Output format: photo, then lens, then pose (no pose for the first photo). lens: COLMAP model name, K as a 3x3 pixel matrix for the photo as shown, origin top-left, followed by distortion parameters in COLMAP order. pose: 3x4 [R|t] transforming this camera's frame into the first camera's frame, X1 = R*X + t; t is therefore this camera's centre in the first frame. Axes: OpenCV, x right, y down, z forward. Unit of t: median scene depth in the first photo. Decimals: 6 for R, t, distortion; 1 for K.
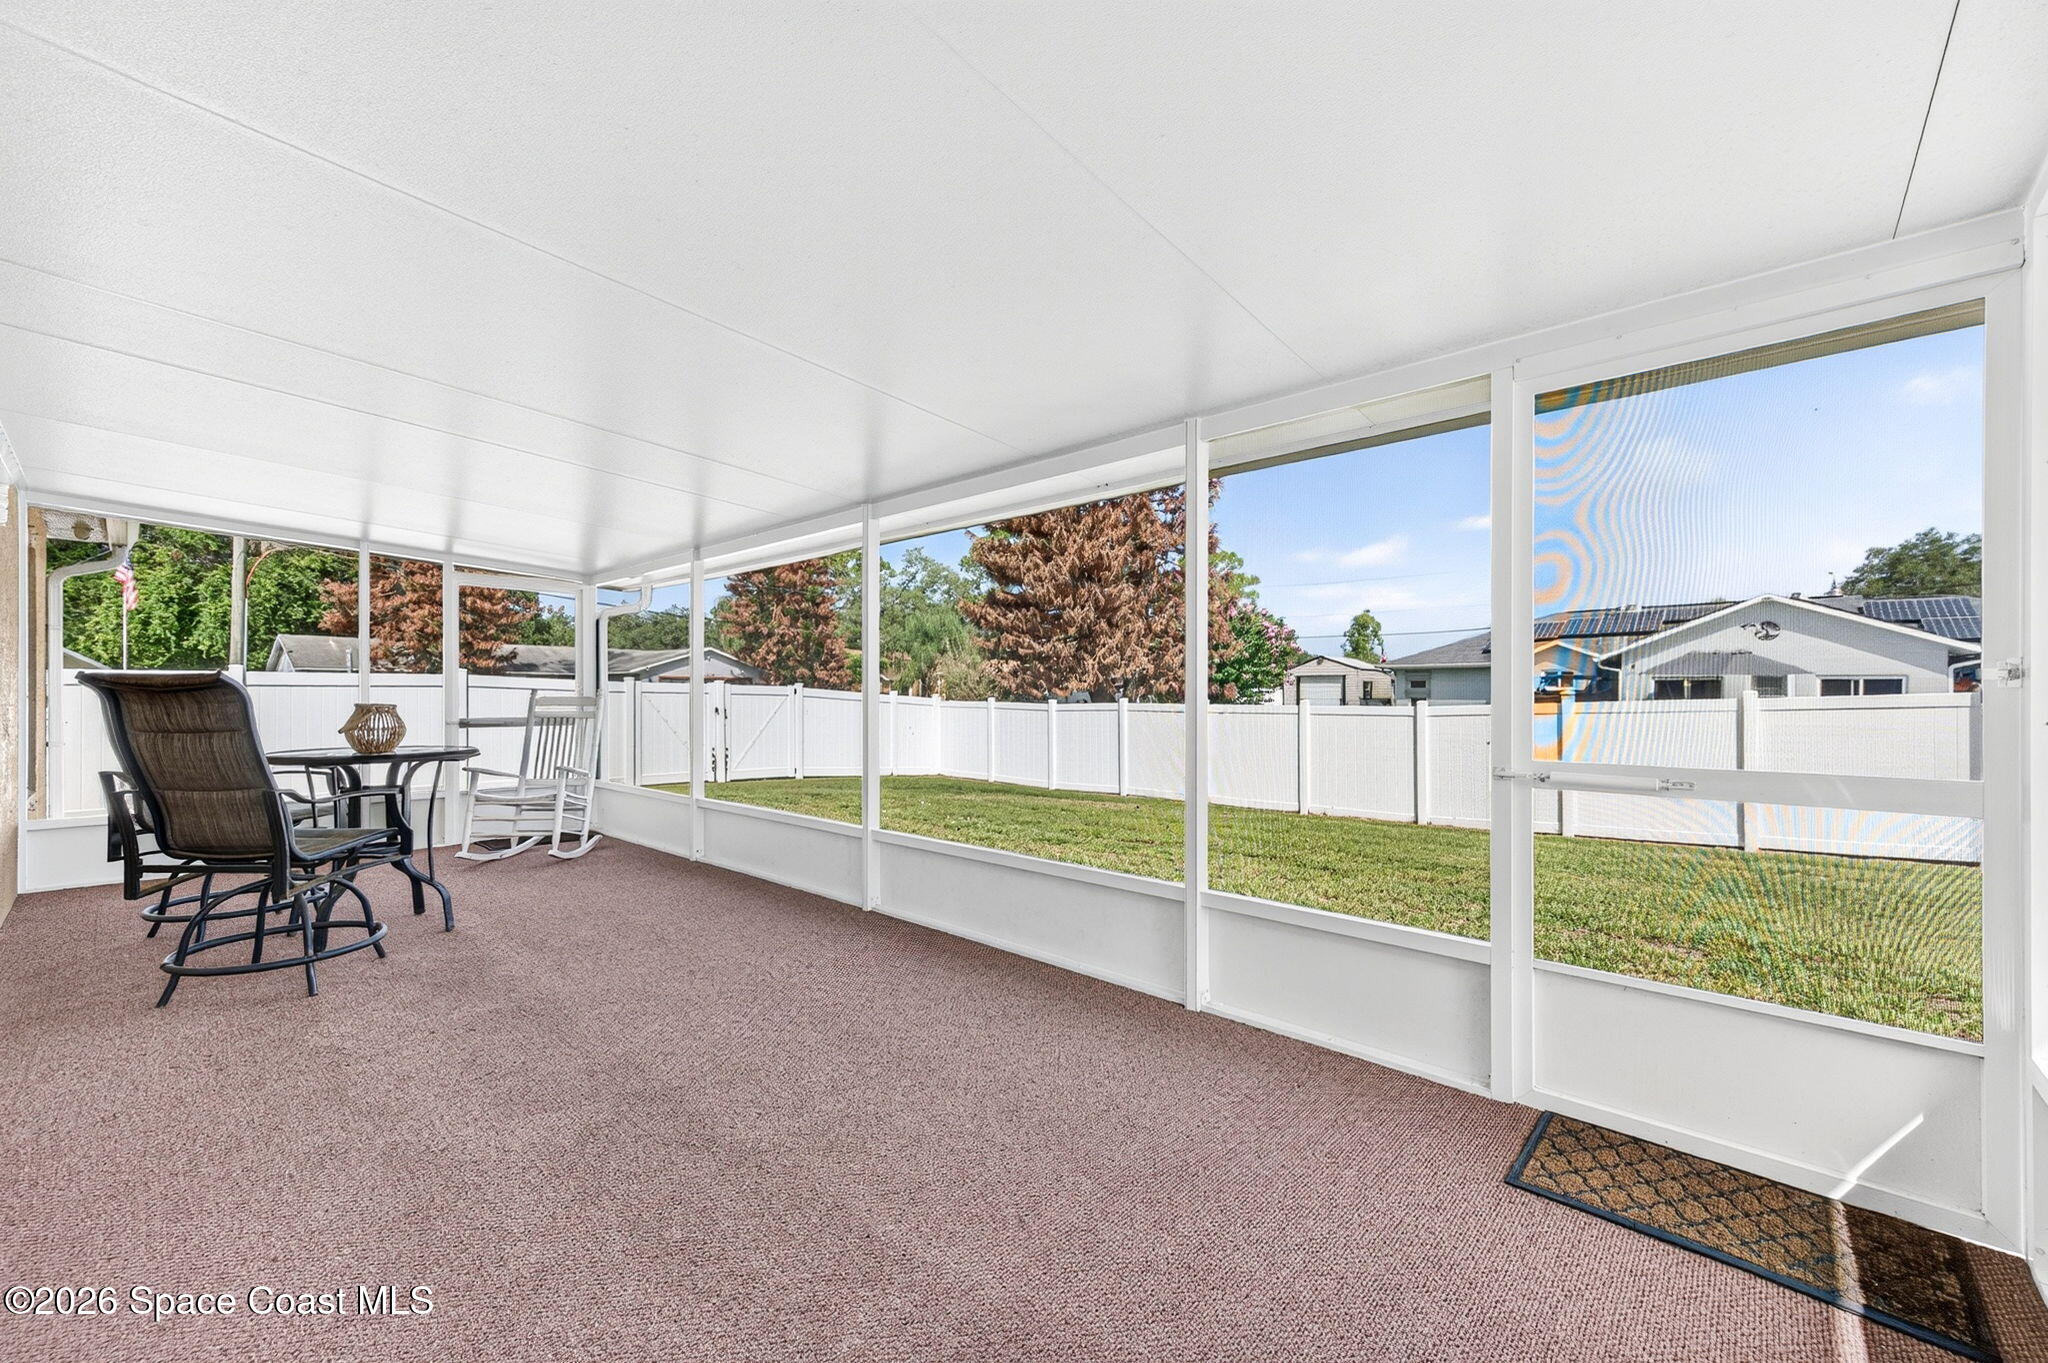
lens RADIAL K [[807.7, 0, 1024.0], [0, 807.7, 681.5], [0, 0, 1]] dist [0.001919, 0.000068]
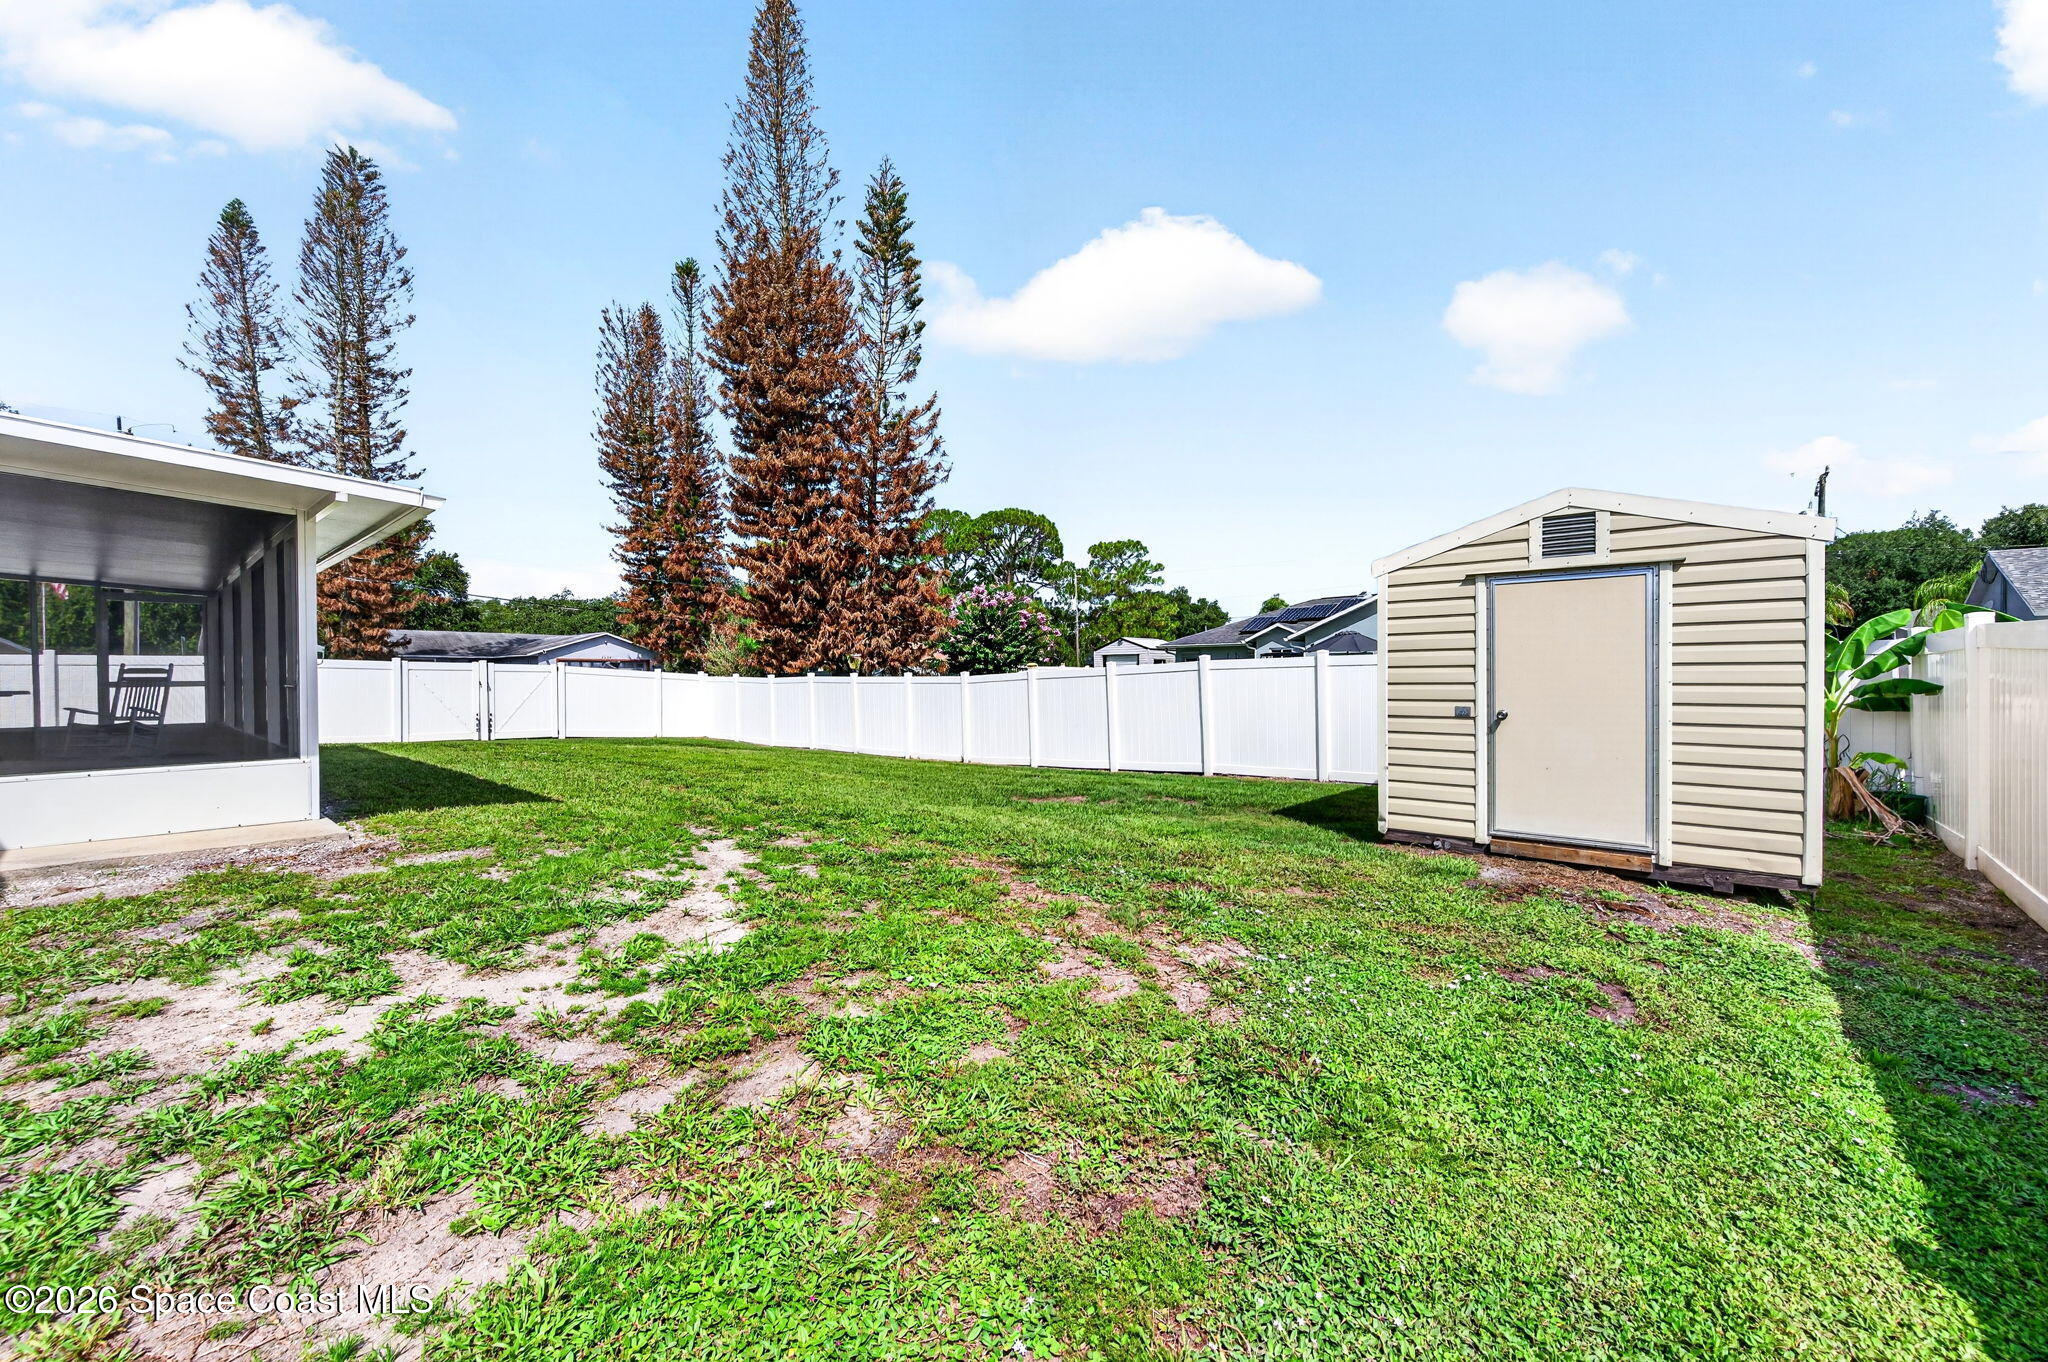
lens RADIAL K [[777.8, 0, 1024.0], [0, 777.8, 681.0], [0, 0, 1]] dist [-0.001692, -0.000185]
pose [[0.999573, -0.007155, 0.028314, 0.157041], [0.006469, 0.999685, 0.024237, 0.002324], [-0.028479, -0.024044, 0.999305, -0.085342]]
